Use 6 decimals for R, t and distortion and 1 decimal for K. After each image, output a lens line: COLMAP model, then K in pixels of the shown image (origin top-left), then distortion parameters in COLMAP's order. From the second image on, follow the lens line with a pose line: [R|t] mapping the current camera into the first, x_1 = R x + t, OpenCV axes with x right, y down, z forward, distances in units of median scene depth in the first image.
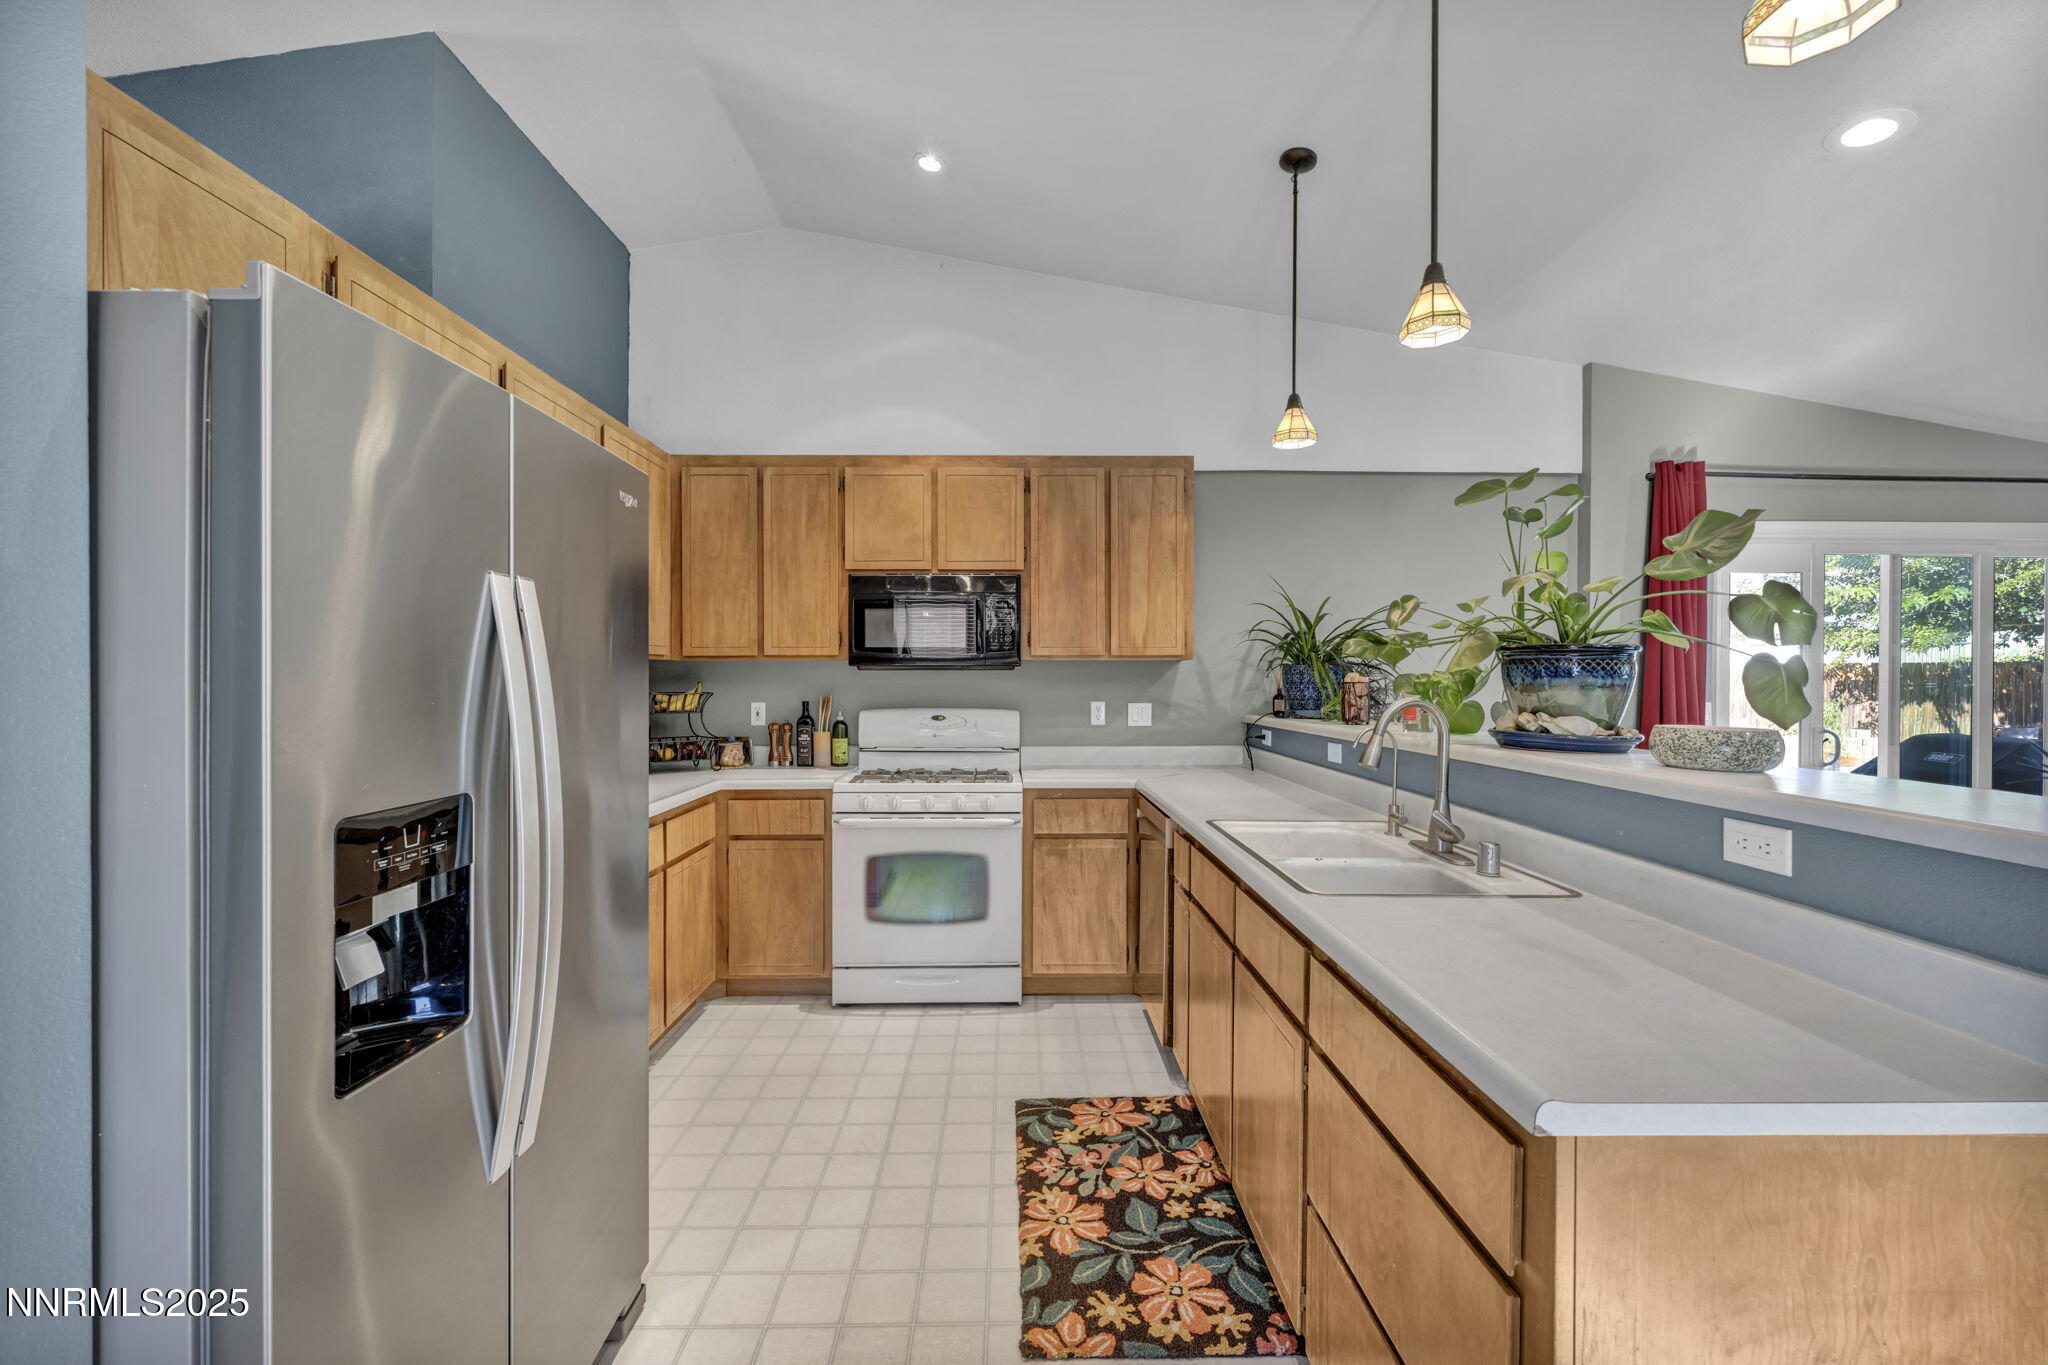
lens RADIAL K [[837.2, 0, 1037.6], [0, 837.2, 679.3], [0, 0, 1]] dist [-0.003191, -0.000305]
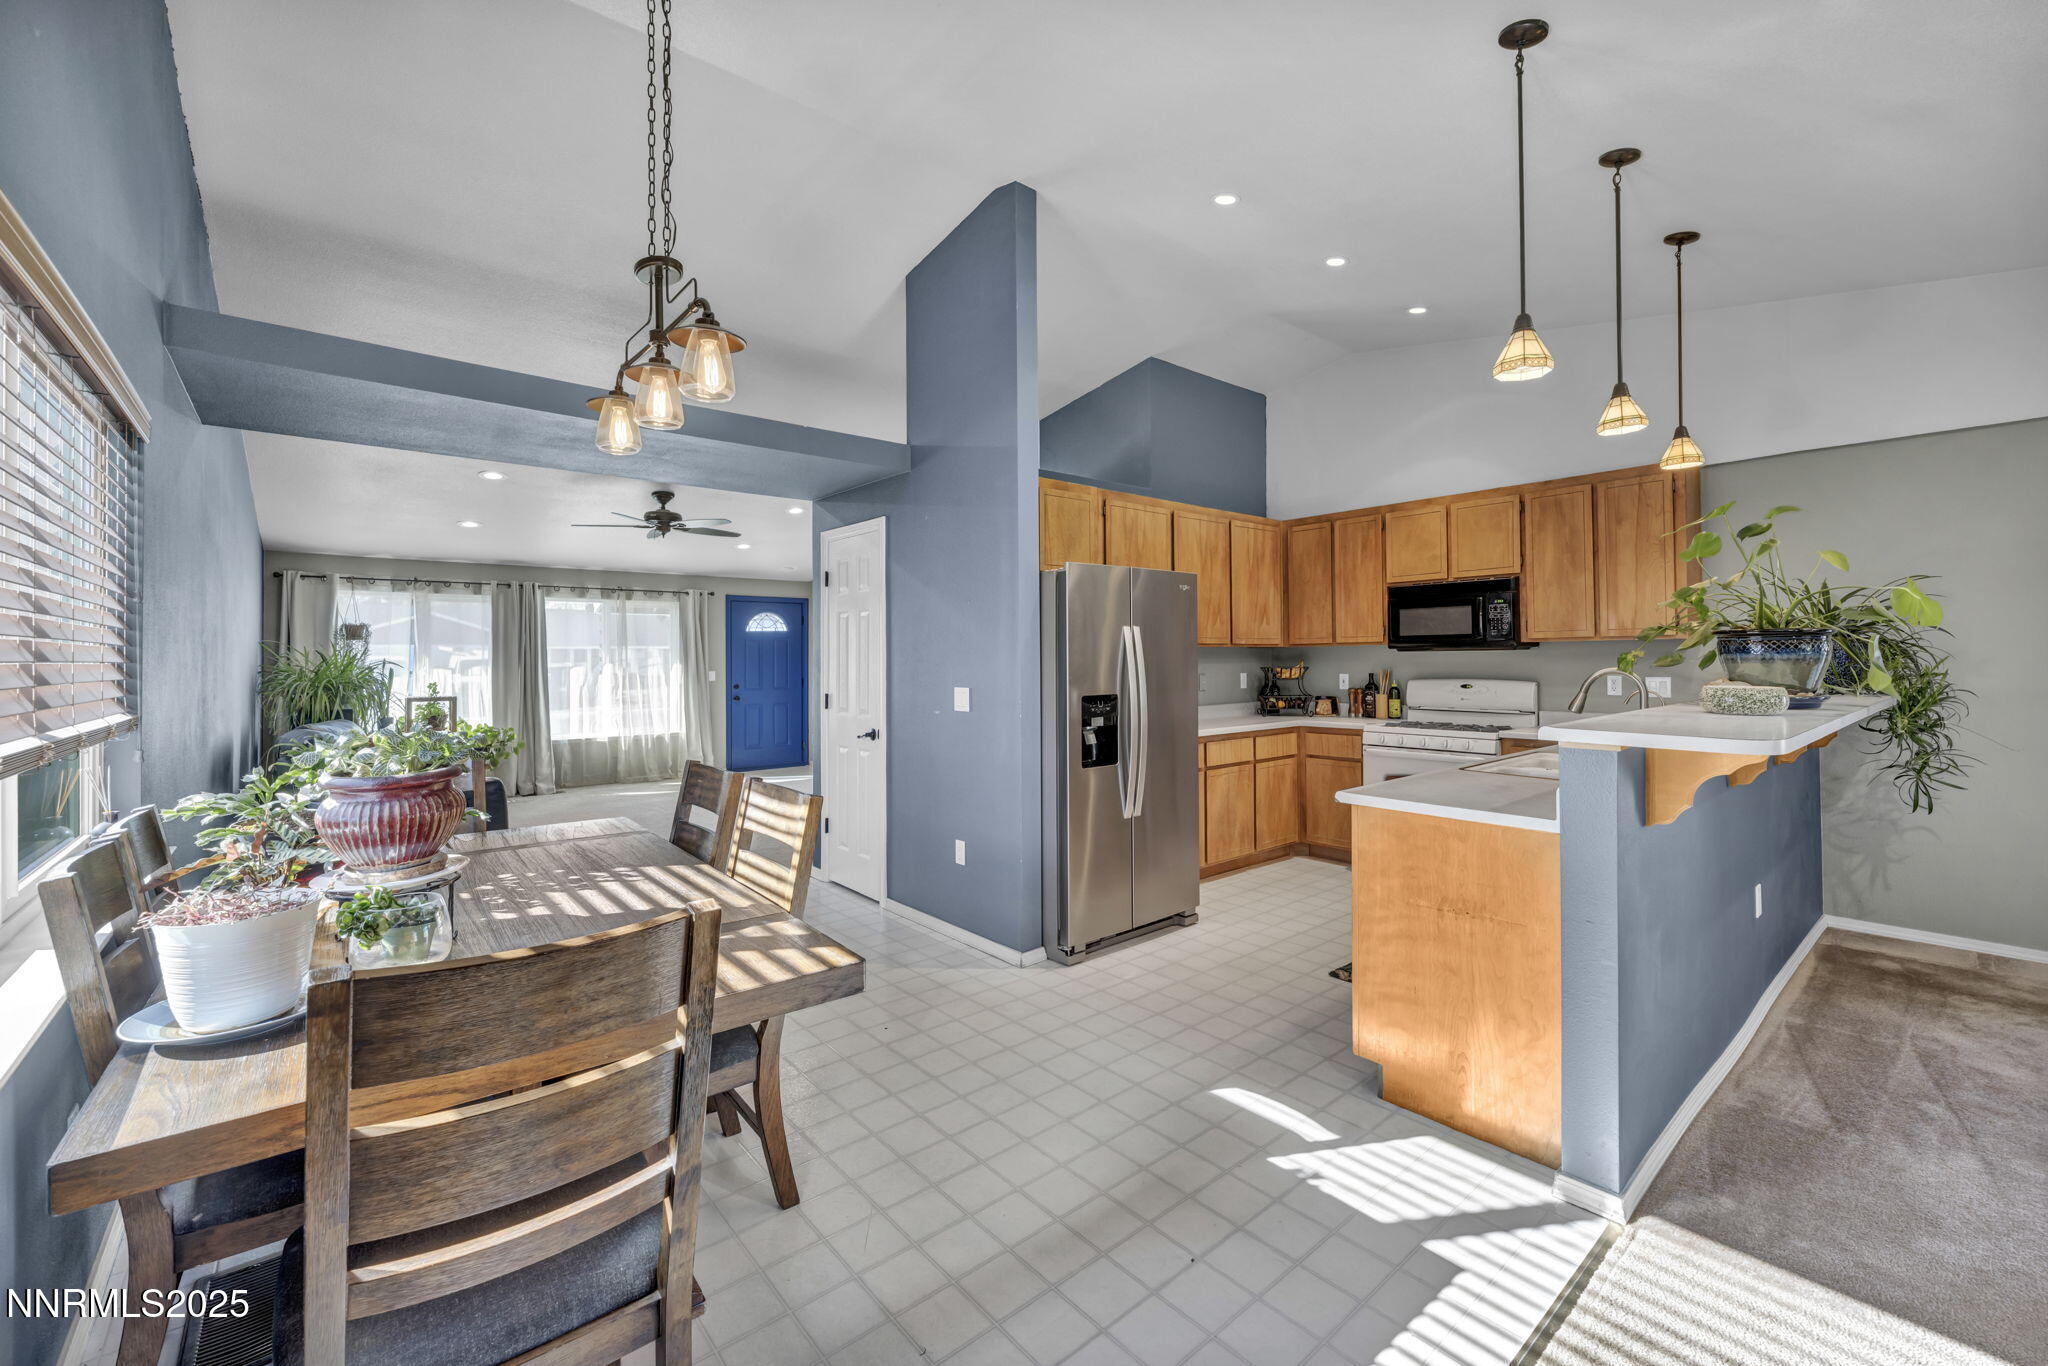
lens RADIAL K [[837.2, 0, 1008.5], [0, 837.2, 663.4], [0, 0, 1]] dist [-0.003191, -0.000305]
pose [[0.619102, -0.002129, -0.785308, 0.510804], [0.006312, 0.999978, 0.002265, 0.001991], [0.785285, -0.006359, 0.619102, -0.428786]]
